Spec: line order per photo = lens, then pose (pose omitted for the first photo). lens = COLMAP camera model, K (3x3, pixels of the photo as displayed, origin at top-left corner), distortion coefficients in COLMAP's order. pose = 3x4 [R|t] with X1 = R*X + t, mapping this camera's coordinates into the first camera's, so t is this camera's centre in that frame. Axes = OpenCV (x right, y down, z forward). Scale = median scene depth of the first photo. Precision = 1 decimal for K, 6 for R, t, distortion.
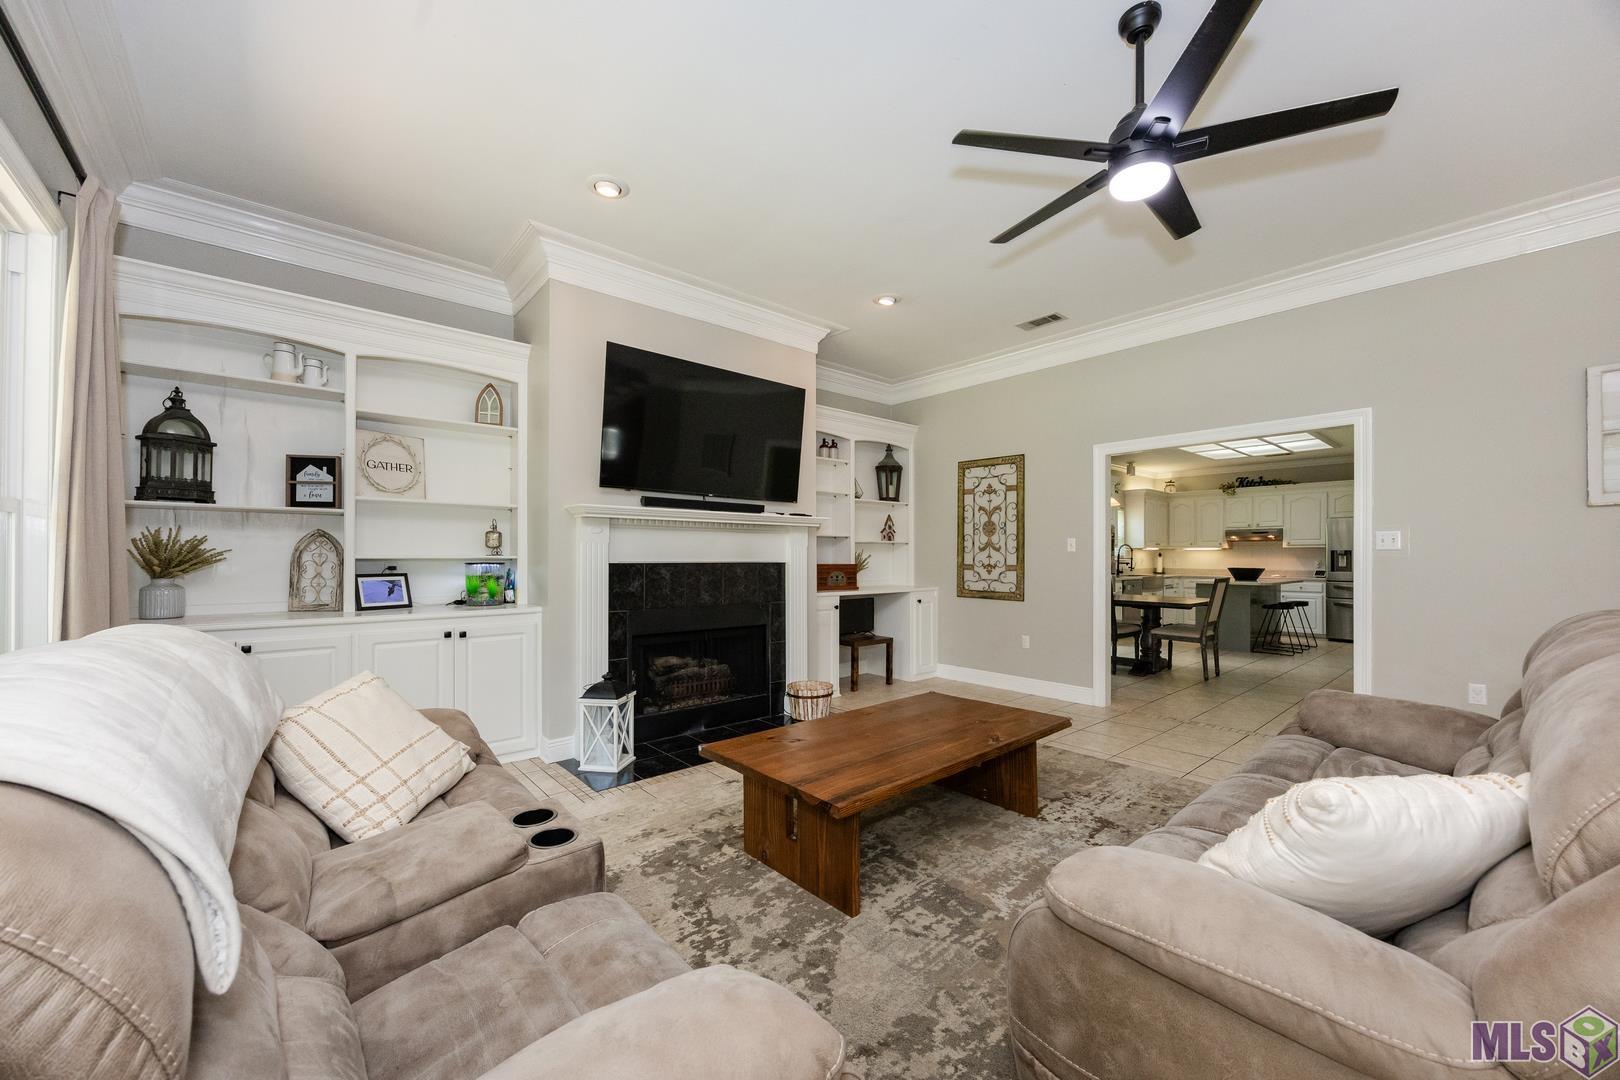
lens RADIAL K [[617.8, 0, 789.9], [0, 617.8, 545.5], [0, 0, 1]] dist [-0.006876, 0.002420]
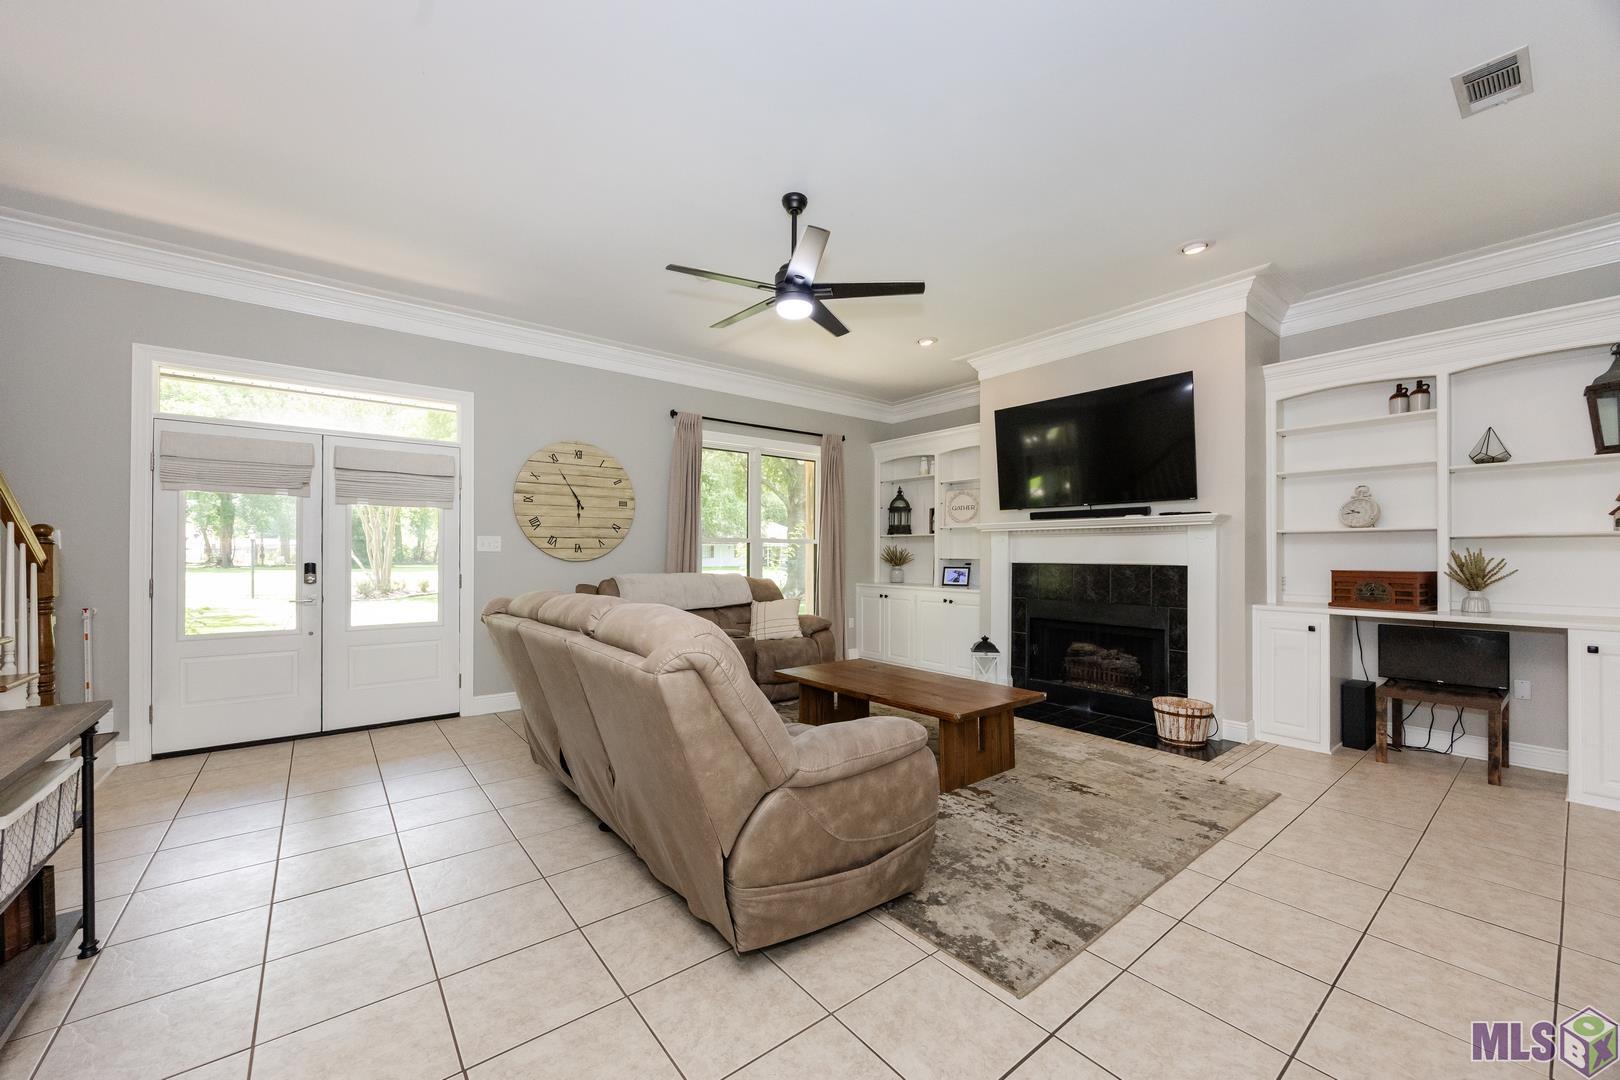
lens RADIAL K [[617.8, 0, 852.0], [0, 617.8, 560.1], [0, 0, 1]] dist [-0.006876, 0.002420]
pose [[0.010367, 0.006504, -0.999925, 0.748939], [0.013538, 0.999886, 0.006644, 0.005210], [0.999855, -0.013606, 0.010278, 0.410386]]
